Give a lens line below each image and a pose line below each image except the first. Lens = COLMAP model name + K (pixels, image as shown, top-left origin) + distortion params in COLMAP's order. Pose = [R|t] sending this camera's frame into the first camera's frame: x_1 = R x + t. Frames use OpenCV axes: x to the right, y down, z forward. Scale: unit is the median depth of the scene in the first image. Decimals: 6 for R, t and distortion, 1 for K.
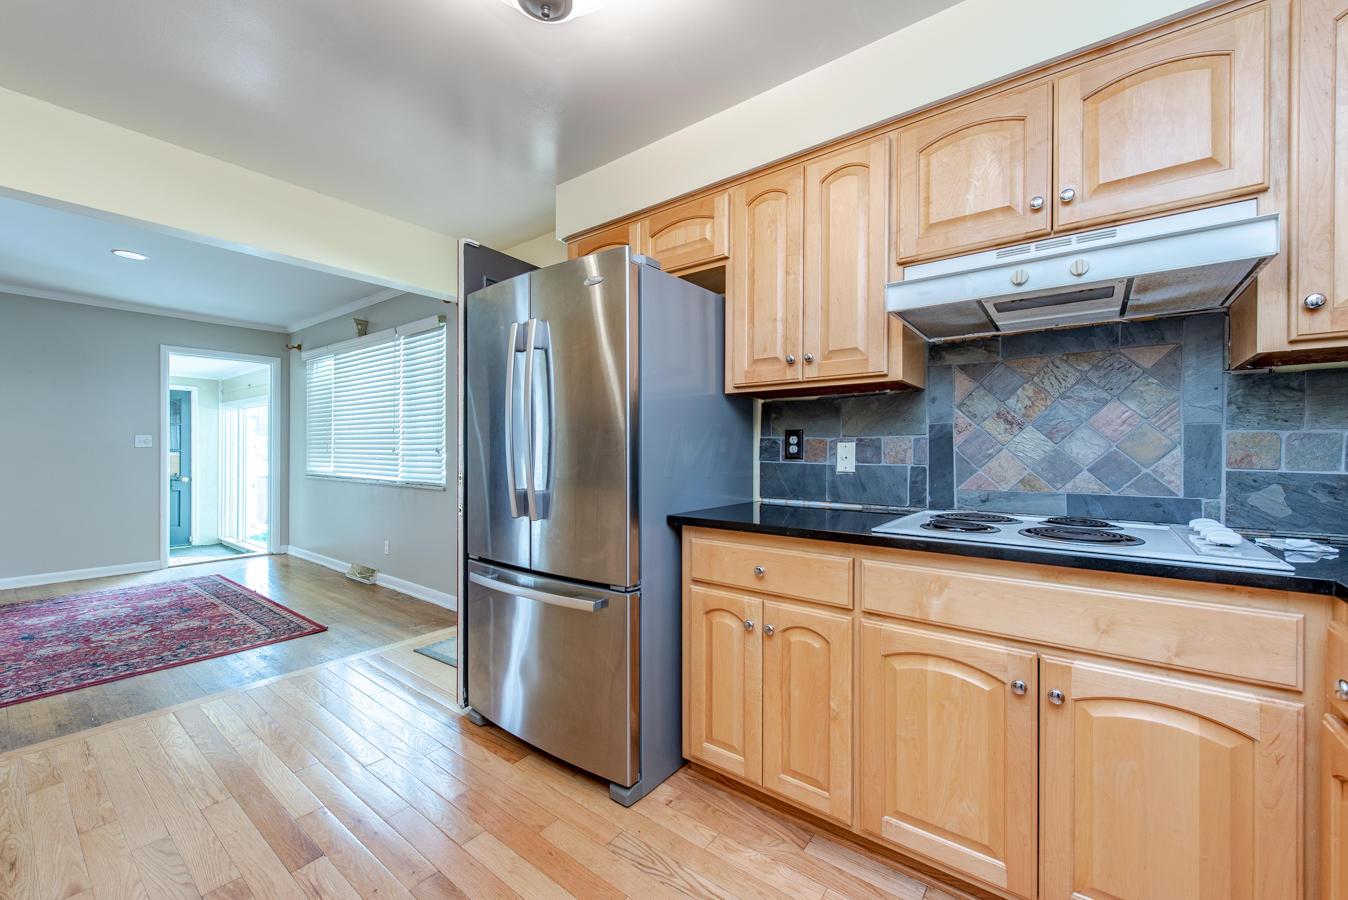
lens RADIAL K [[536.3, 0, 670.8], [0, 536.3, 454.0], [0, 0, 1]] dist [0.011839, -0.005635]
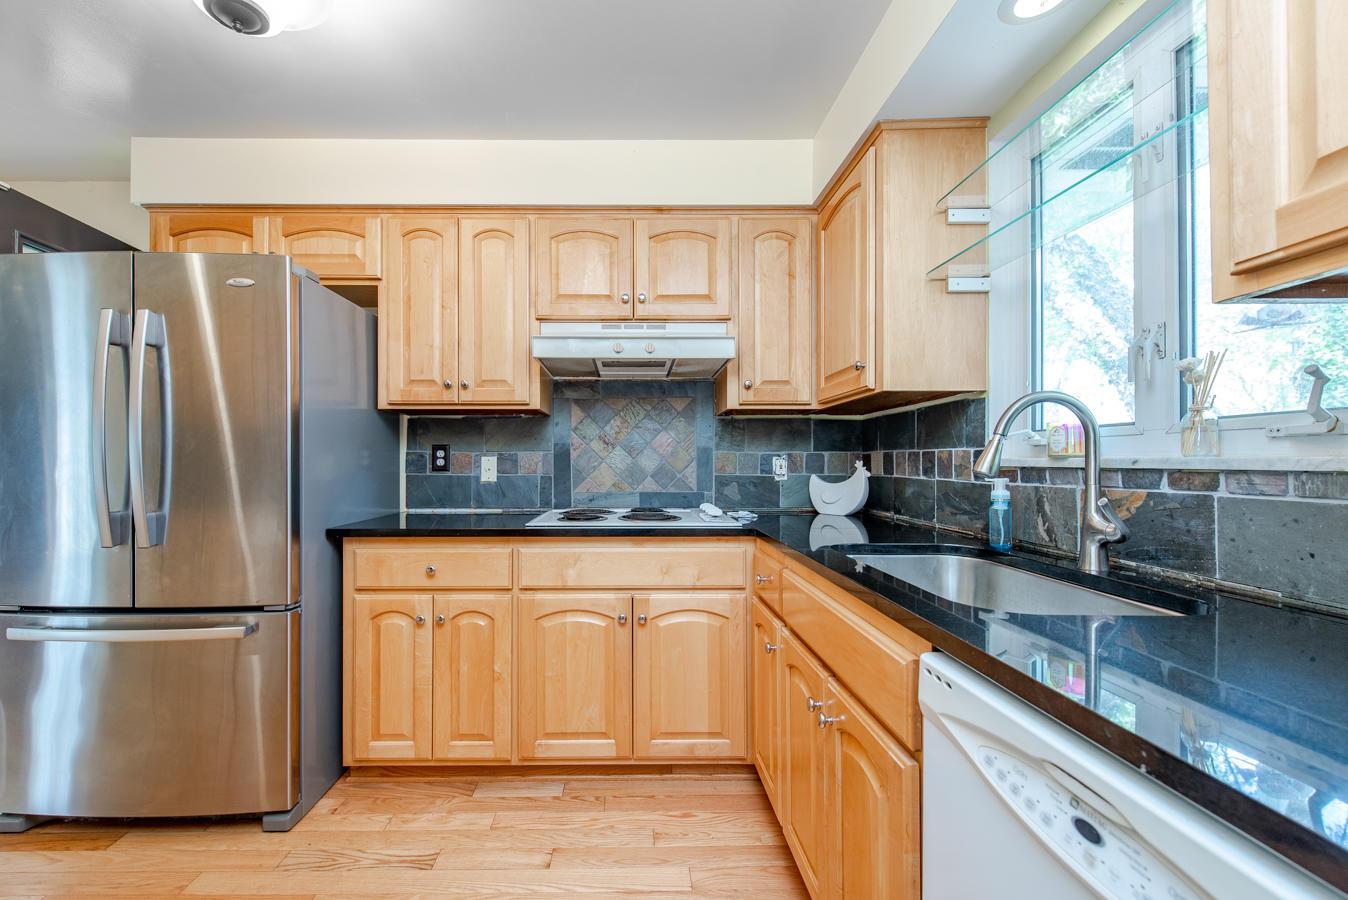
lens RADIAL K [[550.9, 0, 636.4], [0, 550.9, 458.6], [0, 0, 1]] dist [0.000353, -0.000057]
pose [[0.785404, 0.001902, 0.618980, -0.201646], [0.006129, 0.999922, -0.010849, -0.002159], [-0.618953, 0.012314, 0.785332, -0.177933]]
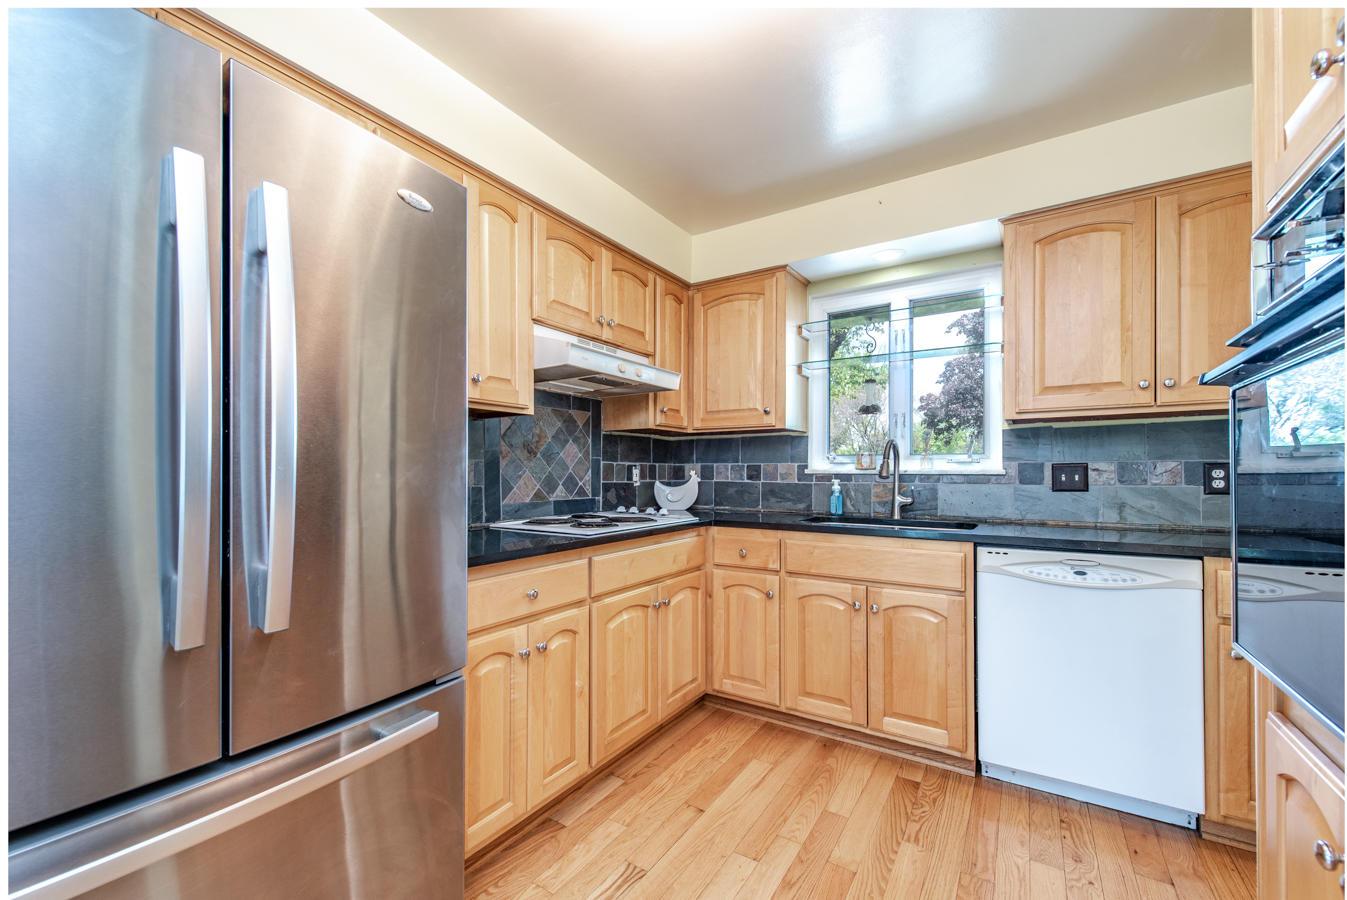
lens RADIAL K [[547.1, 0, 673.7], [0, 547.1, 470.8], [0, 0, 1]] dist [0.000817, -0.000003]
pose [[-0.085172, -0.002194, 0.996364, -0.813564], [0.006798, 0.999973, 0.002783, -0.012084], [-0.996343, 0.007010, -0.085155, 0.770544]]
